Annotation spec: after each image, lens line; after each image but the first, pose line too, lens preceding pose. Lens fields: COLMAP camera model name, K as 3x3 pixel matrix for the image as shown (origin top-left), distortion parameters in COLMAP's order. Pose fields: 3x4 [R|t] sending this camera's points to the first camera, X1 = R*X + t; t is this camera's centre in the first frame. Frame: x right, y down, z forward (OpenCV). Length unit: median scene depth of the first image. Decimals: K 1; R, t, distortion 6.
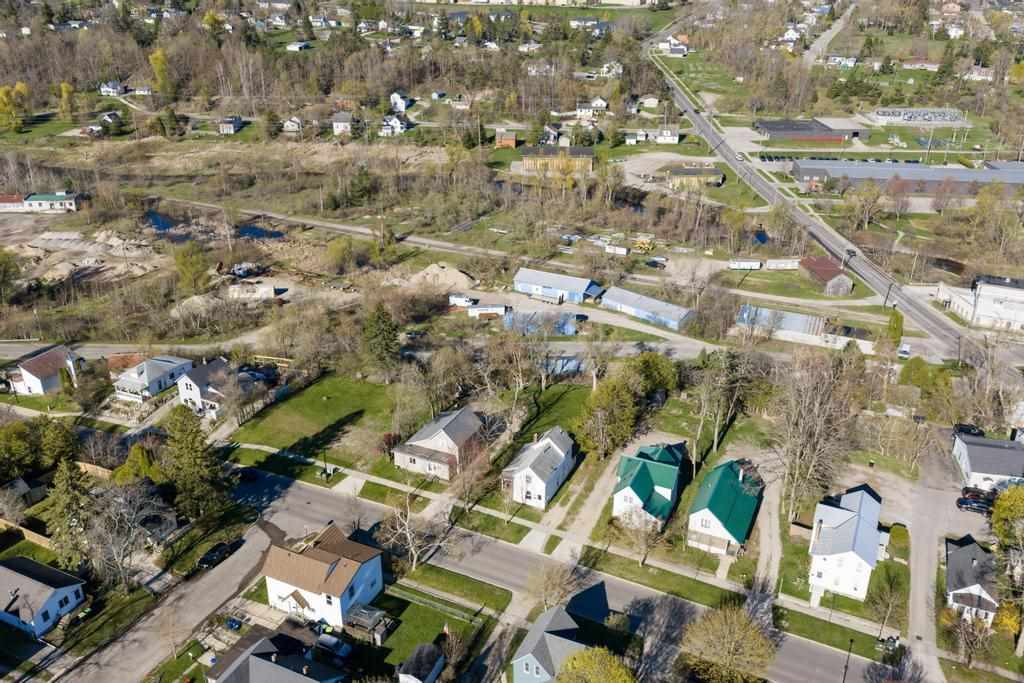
lens RADIAL K [[846.3, 0, 516.7], [0, 846.3, 337.6], [0, 0, 1]] dist [0.012579, -0.015458]
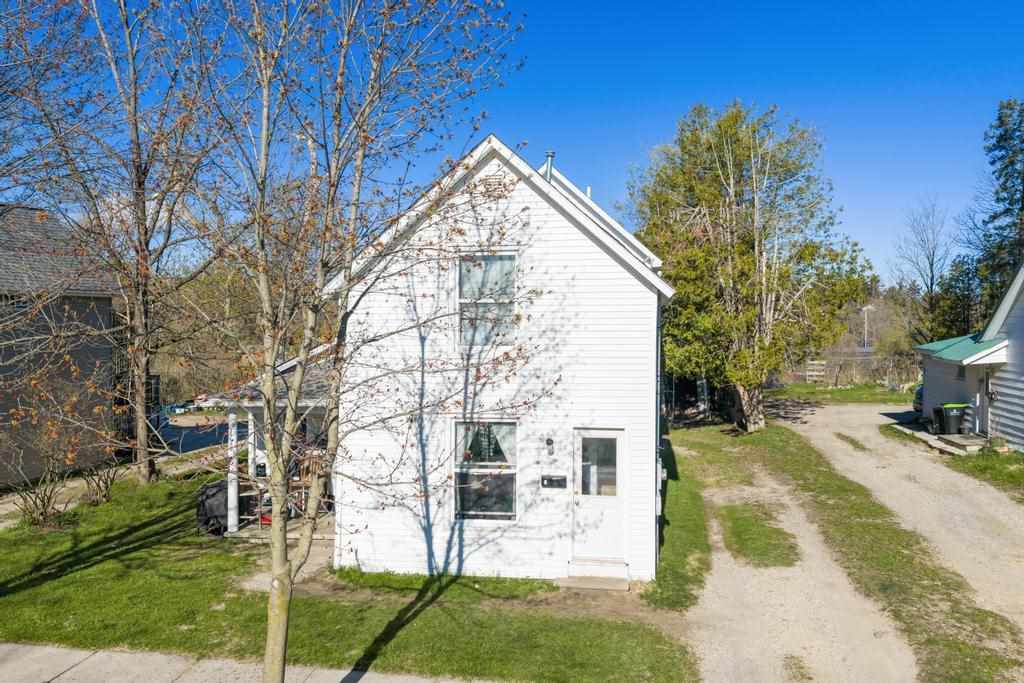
lens RADIAL K [[846.3, 0, 516.7], [0, 846.3, 337.6], [0, 0, 1]] dist [0.012579, -0.015458]
pose [[0.961041, -0.012490, 0.276122, -0.007200], [0.120815, 0.917478, -0.378995, 0.129851], [-0.248602, 0.397590, 0.883244, 0.551008]]
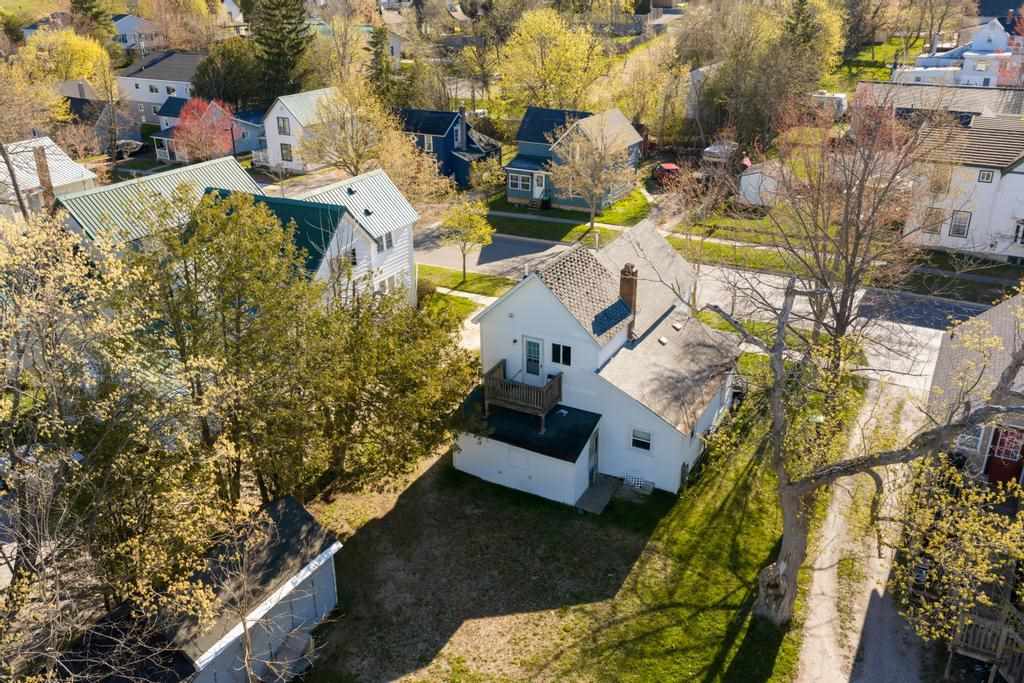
lens RADIAL K [[846.3, 0, 516.7], [0, 846.3, 337.6], [0, 0, 1]] dist [0.012579, -0.015458]
pose [[-0.997922, -0.033762, 0.054883, 0.026722], [0.018480, 0.666008, 0.745716, -0.035722], [-0.061729, 0.745180, -0.664000, 0.751690]]
